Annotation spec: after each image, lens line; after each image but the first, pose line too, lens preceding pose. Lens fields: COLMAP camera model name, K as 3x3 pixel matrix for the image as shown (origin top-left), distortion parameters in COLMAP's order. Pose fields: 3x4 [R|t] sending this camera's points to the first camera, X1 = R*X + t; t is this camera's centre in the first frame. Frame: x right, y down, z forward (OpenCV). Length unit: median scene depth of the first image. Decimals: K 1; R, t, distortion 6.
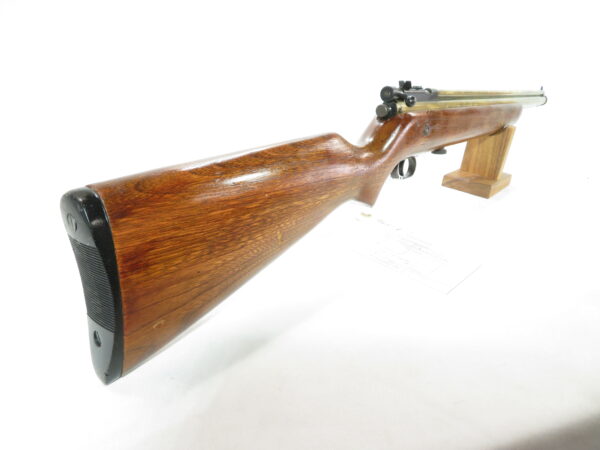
lens RADIAL K [[439.6, 0, 307.9], [0, 439.6, 223.9], [0, 0, 1]] dist [-0.007322, -0.003343]
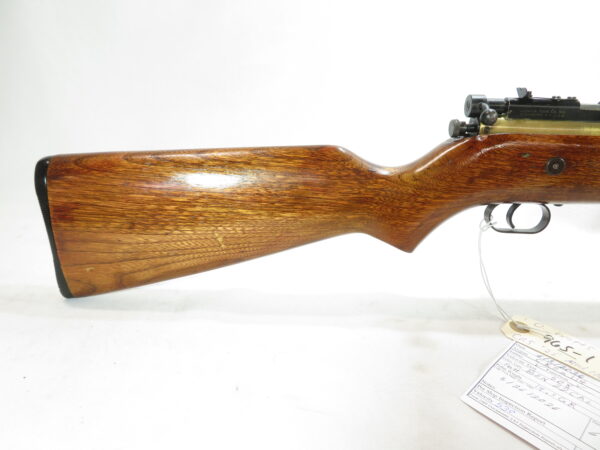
lens RADIAL K [[439.6, 0, 307.9], [0, 439.6, 223.9], [0, 0, 1]] dist [-0.007322, -0.003343]
pose [[0.609726, 0.224999, -0.760006, 0.888441], [-0.254641, 0.963638, 0.080994, -0.149872], [0.750594, 0.144145, 0.644849, 0.549017]]
